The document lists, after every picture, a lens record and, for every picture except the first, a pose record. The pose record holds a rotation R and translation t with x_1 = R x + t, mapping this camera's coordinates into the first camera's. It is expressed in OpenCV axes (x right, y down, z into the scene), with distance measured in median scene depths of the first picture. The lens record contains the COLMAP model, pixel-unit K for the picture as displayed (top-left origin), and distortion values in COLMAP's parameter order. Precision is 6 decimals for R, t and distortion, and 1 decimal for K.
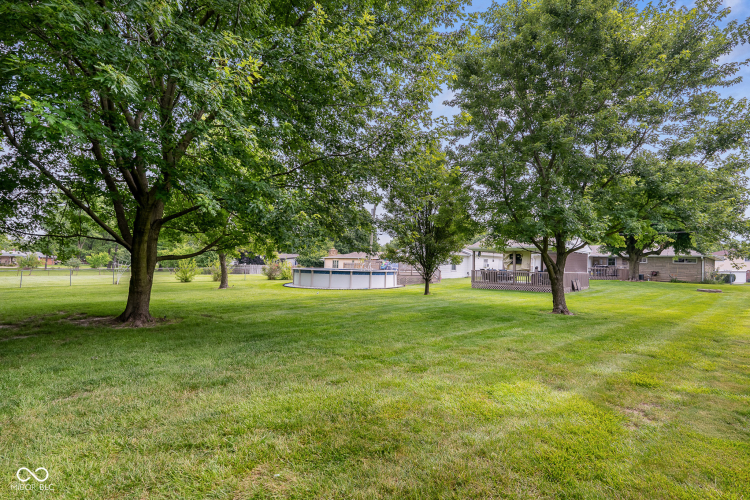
lens RADIAL K [[344.5, 0, 375.0], [0, 344.5, 250.0], [0, 0, 1]] dist [-0.002476, -0.000268]
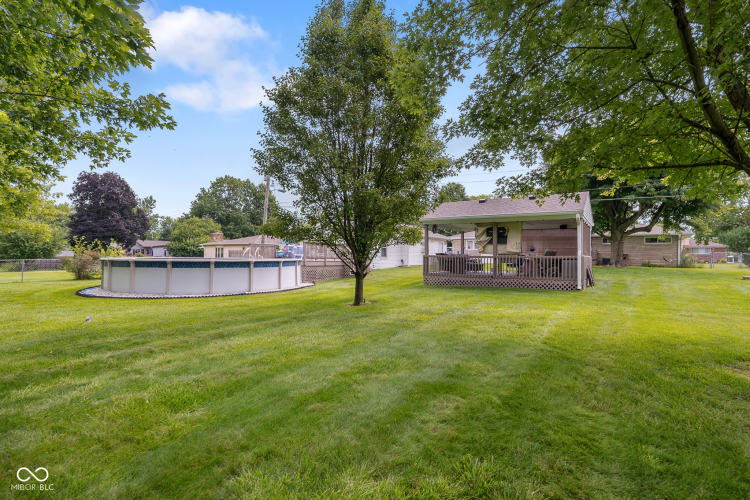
lens RADIAL K [[393.2, 0, 375.0], [0, 393.2, 250.0], [0, 0, 1]] dist [-0.000287, -0.000039]
pose [[0.973759, -0.014805, 0.227100, 0.034479], [0.007174, 0.999383, 0.034389, 0.023632], [-0.227469, -0.031858, 0.973264, 0.334021]]
